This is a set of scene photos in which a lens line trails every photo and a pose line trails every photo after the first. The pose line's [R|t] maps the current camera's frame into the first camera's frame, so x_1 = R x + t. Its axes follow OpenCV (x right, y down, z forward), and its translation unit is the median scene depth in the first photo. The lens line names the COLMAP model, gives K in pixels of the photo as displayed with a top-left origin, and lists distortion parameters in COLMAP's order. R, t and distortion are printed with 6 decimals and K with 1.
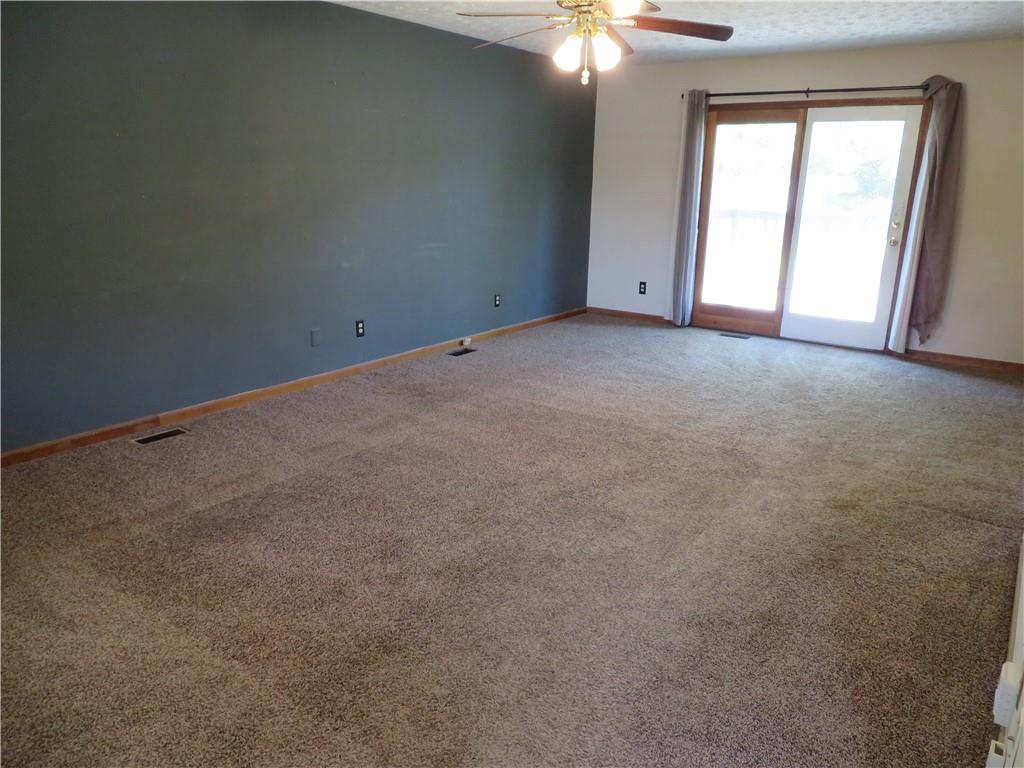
lens RADIAL K [[727.3, 0, 521.8], [0, 727.3, 377.0], [0, 0, 1]] dist [-0.009196, 0.002916]
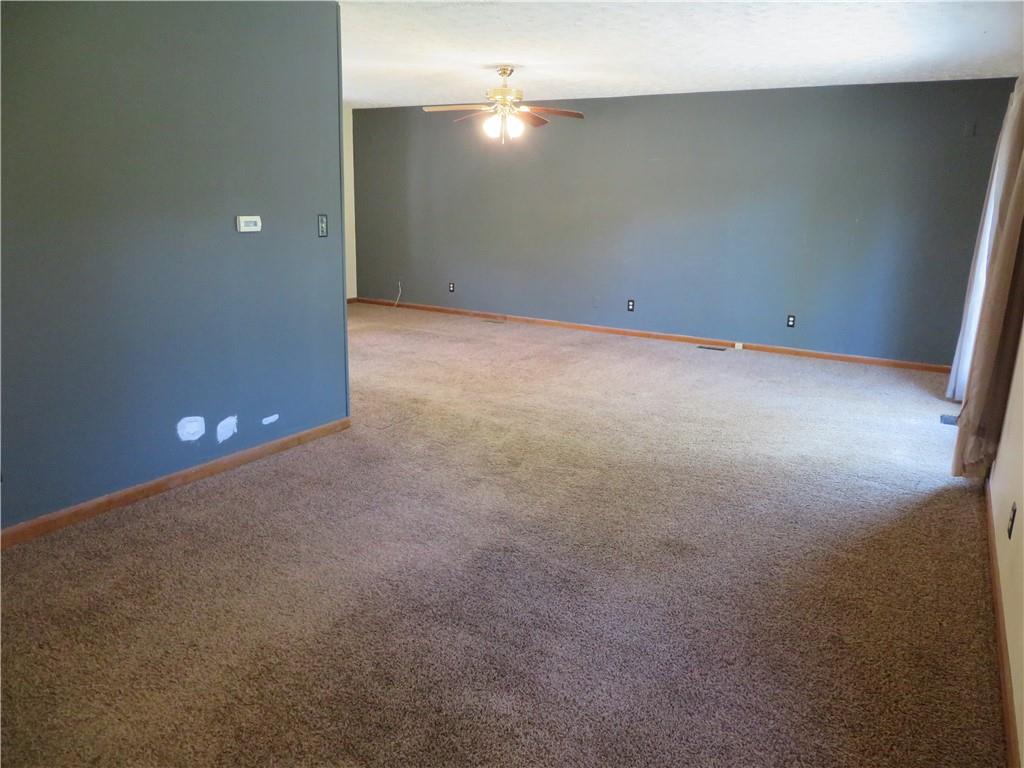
lens RADIAL K [[727.3, 0, 511.0], [0, 727.3, 382.5], [0, 0, 1]] dist [-0.009196, 0.002916]
pose [[0.096774, 0.231586, -0.967989, 1.261887], [-0.284760, 0.938342, 0.196024, -0.144356], [0.953702, 0.256674, 0.156754, 0.594174]]
